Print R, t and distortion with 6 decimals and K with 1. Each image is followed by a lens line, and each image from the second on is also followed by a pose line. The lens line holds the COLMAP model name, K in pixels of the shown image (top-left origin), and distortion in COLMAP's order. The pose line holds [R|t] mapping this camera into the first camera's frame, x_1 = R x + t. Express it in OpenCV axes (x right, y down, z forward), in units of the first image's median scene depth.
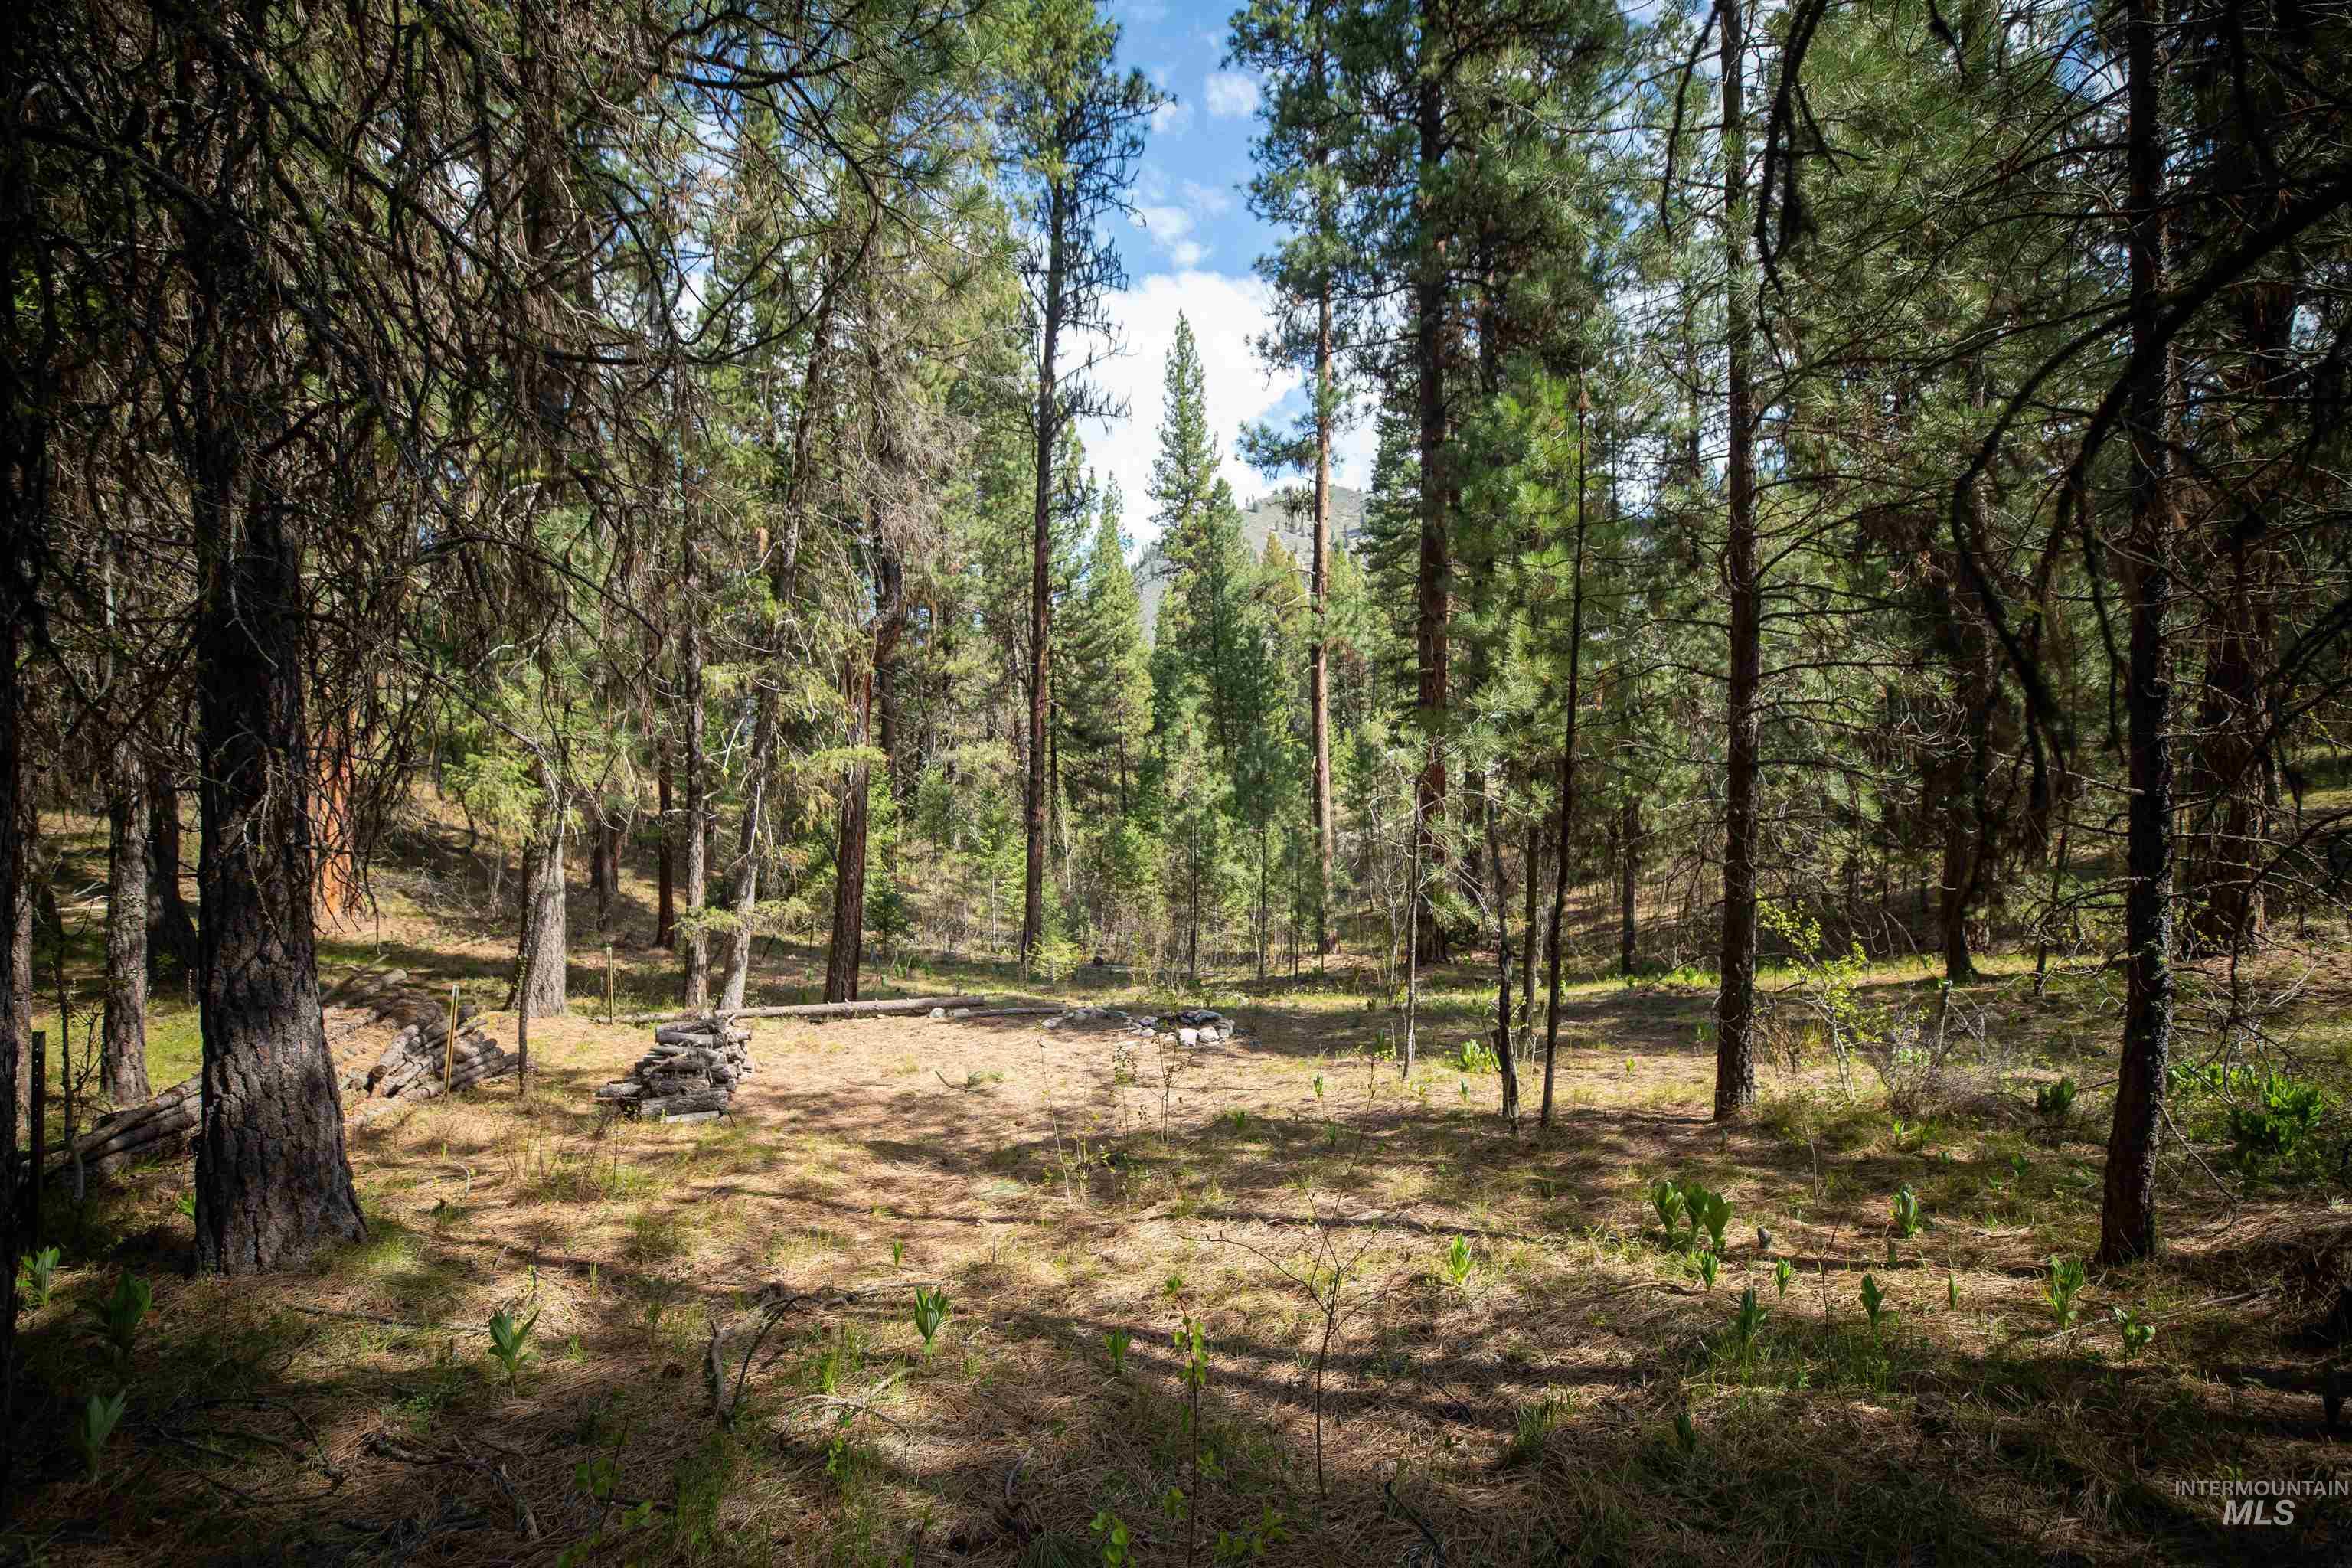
lens RADIAL K [[1091.6, 0, 1178.1], [0, 1091.6, 787.8], [0, 0, 1]] dist [-0.001729, -0.000059]
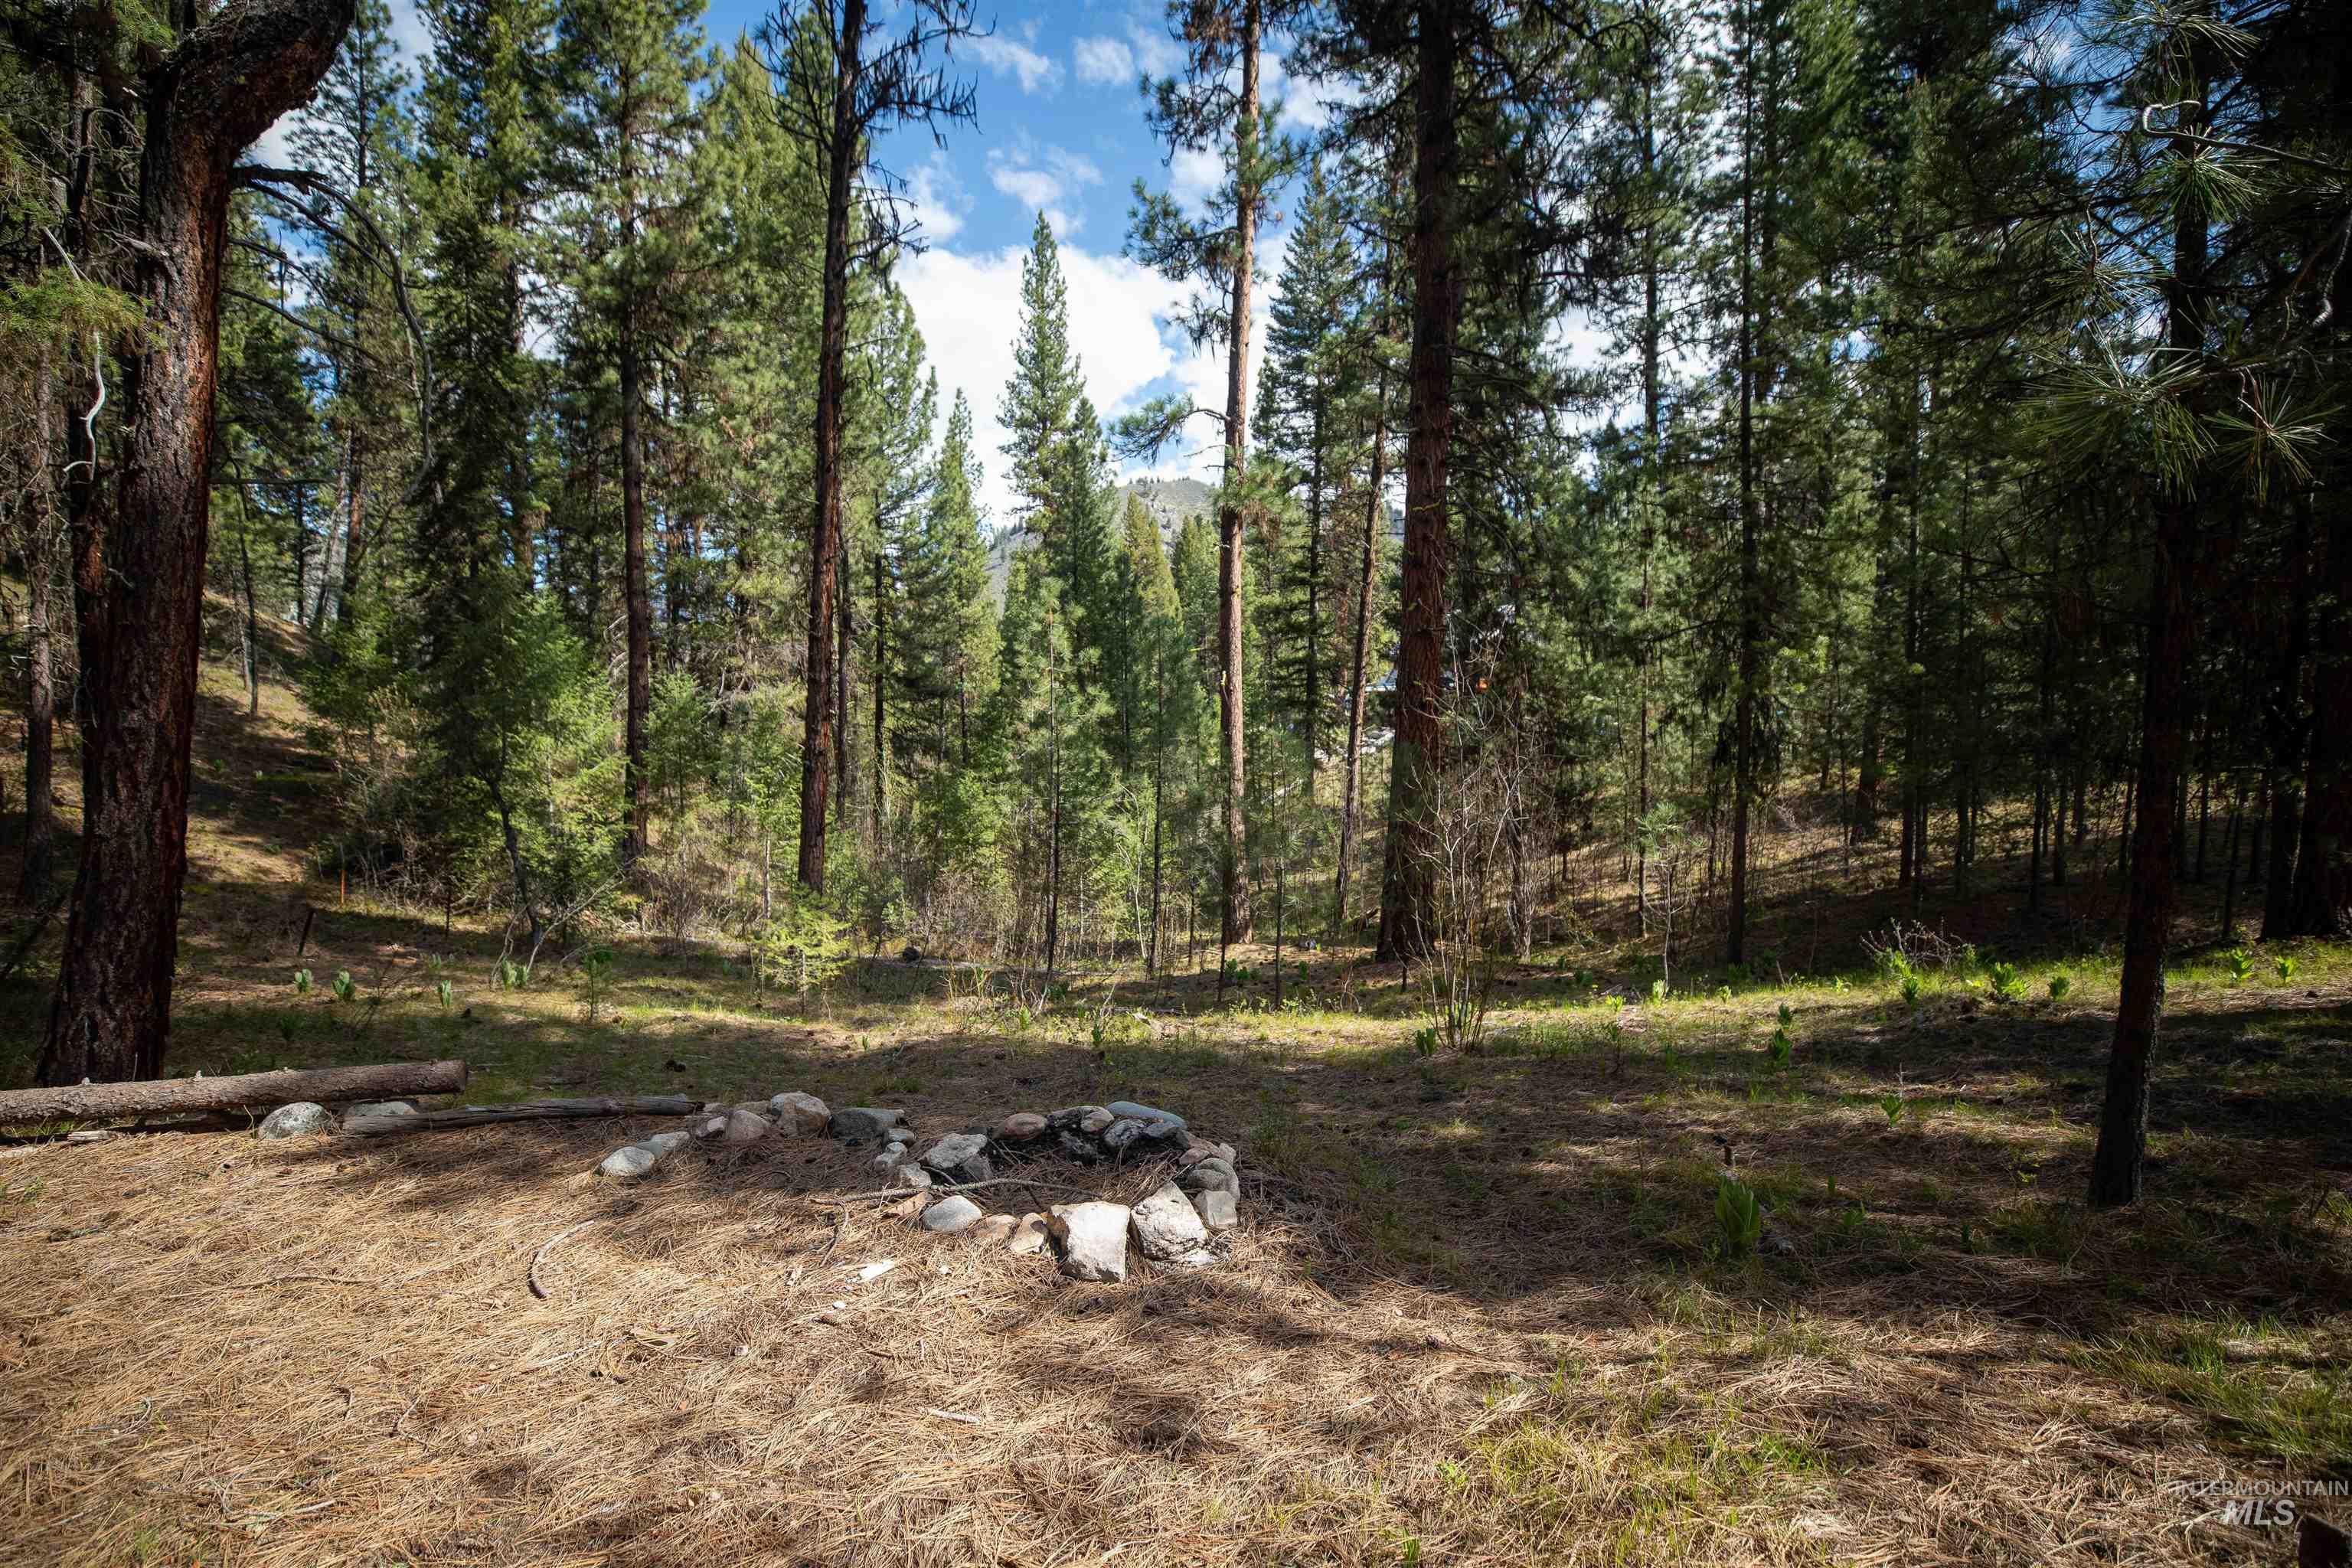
lens RADIAL K [[1091.6, 0, 1173.5], [0, 1091.6, 783.8], [0, 0, 1]] dist [-0.001729, -0.000059]
pose [[0.990669, 0.019637, 0.134865, -0.004323], [-0.020131, 0.999795, 0.002299, 0.043145], [-0.134792, -0.004993, 0.990861, 0.275169]]
